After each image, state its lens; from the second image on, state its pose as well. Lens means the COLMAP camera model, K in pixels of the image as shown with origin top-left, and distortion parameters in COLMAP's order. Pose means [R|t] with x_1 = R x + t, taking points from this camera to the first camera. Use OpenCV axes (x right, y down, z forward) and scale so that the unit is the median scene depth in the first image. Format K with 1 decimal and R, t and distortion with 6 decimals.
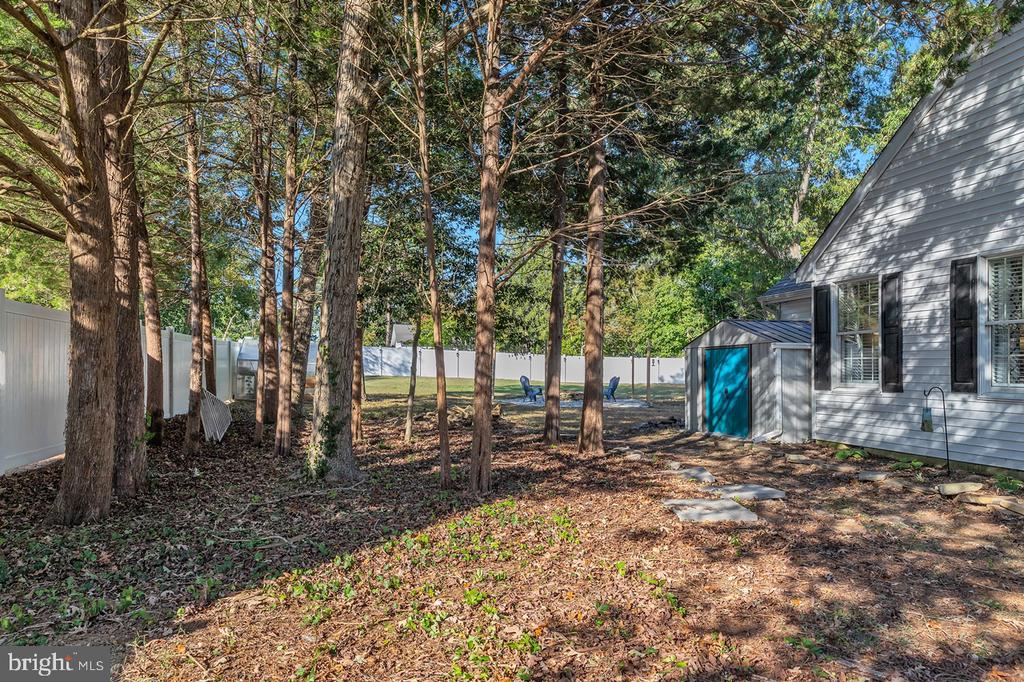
lens RADIAL K [[716.1, 0, 512.5], [0, 716.1, 369.5], [0, 0, 1]] dist [0.008551, 0.001702]
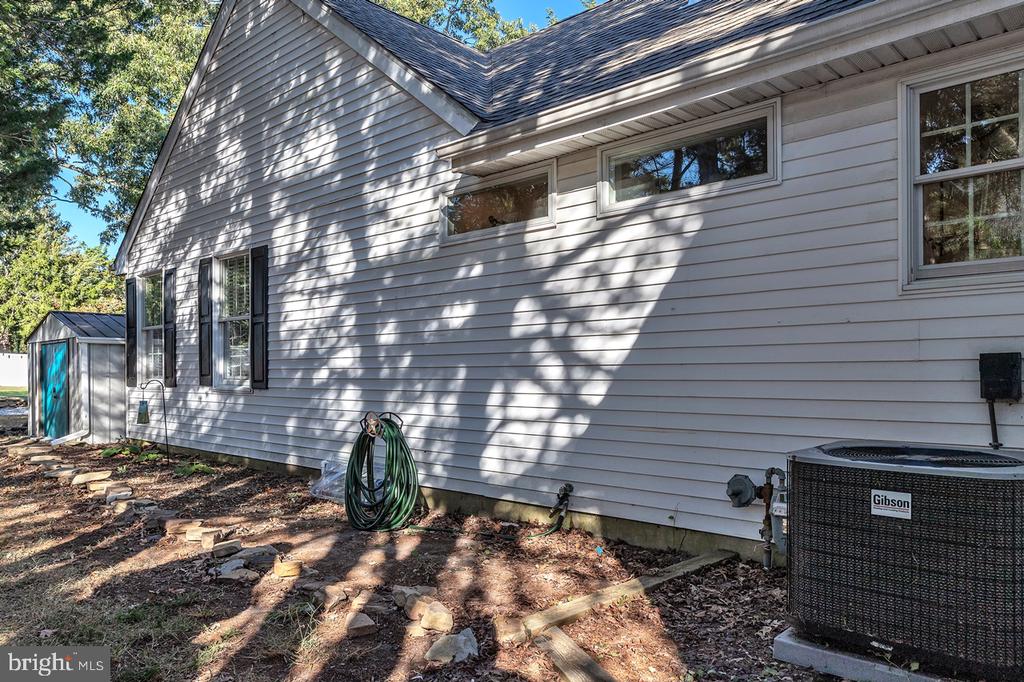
lens RADIAL K [[716.1, 0, 512.5], [0, 716.1, 369.5], [0, 0, 1]] dist [0.008551, 0.001702]
pose [[0.801544, -0.017781, 0.597672, 0.294232], [0.014679, 0.999842, 0.010059, 0.002932], [-0.597756, 0.000711, 0.801678, -0.091237]]
